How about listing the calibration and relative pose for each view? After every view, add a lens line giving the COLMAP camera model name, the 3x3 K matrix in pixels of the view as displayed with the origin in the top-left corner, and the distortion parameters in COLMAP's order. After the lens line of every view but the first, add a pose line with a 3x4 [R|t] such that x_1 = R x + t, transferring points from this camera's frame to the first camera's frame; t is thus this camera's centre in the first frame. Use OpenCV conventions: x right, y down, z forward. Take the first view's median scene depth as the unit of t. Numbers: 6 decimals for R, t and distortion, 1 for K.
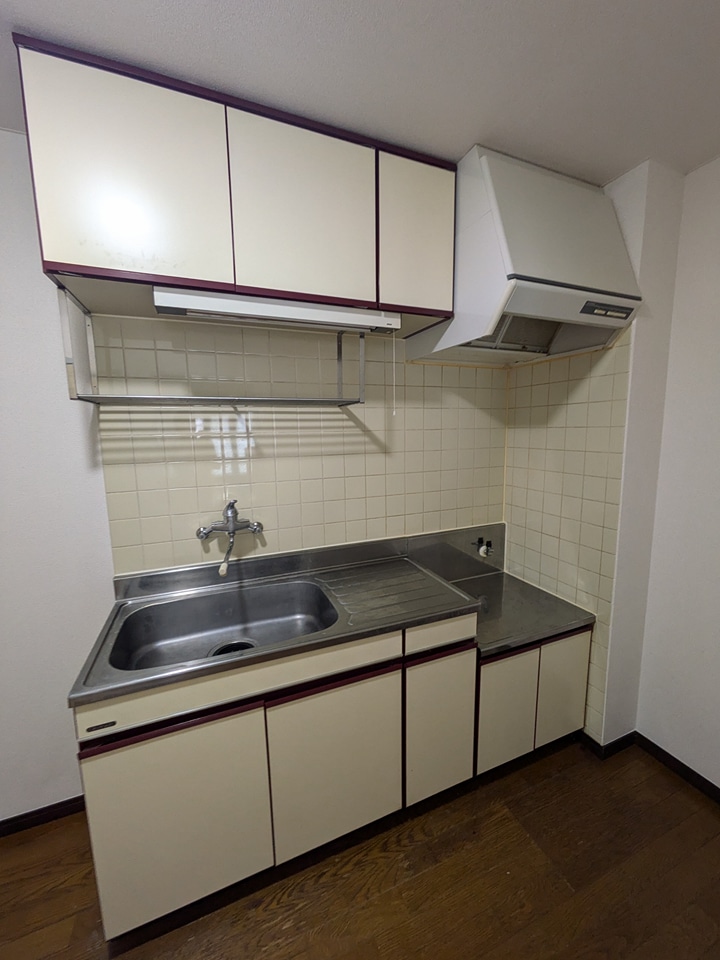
lens RADIAL K [[379.7, 0, 360.2], [0, 379.7, 477.2], [0, 0, 1]] dist [-0.002275, 0.000398]
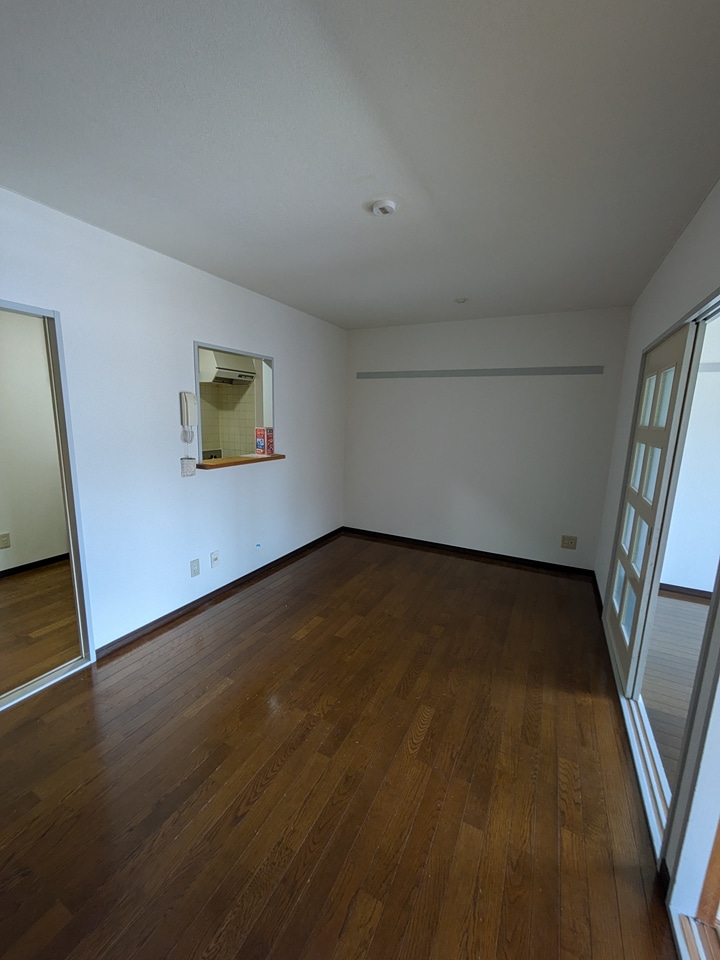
lens RADIAL K [[379.7, 0, 358.2], [0, 379.7, 480.2], [0, 0, 1]] dist [-0.002275, 0.000398]
pose [[0.753394, -0.079375, 0.652762, -0.760009], [0.052928, 0.996787, 0.060120, 0.288424], [-0.655436, -0.010745, 0.755174, -1.917453]]
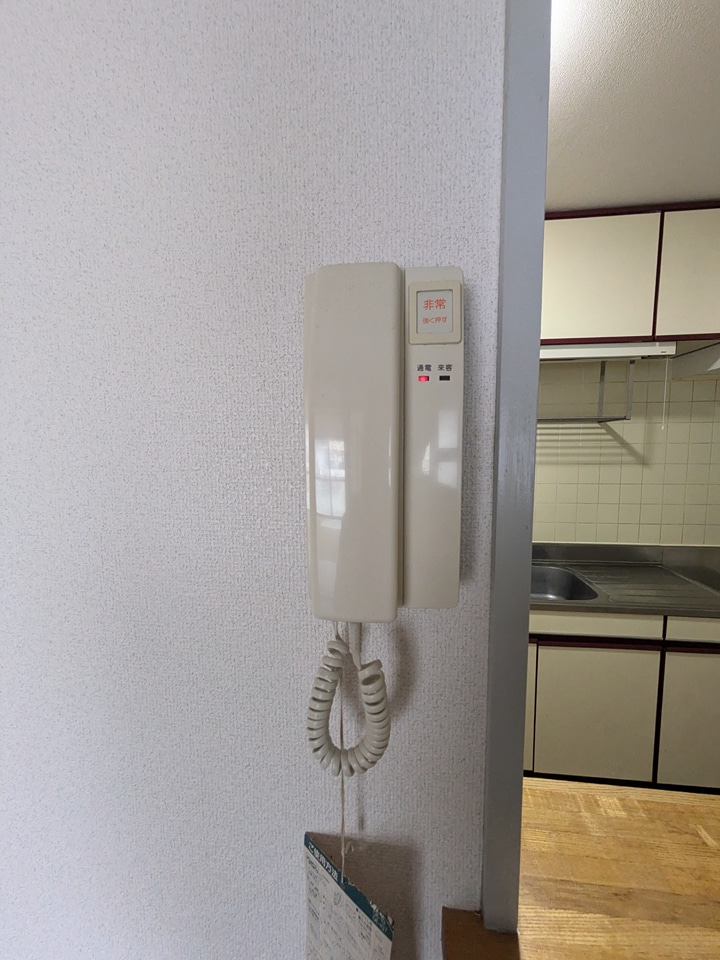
lens RADIAL K [[379.7, 0, 364.6], [0, 379.7, 479.7], [0, 0, 1]] dist [-0.002275, 0.000398]
pose [[0.881250, 0.052995, -0.469670, -0.134094], [-0.069388, 0.997434, -0.017649, 0.059216], [0.467530, 0.048142, 0.882665, -0.356205]]
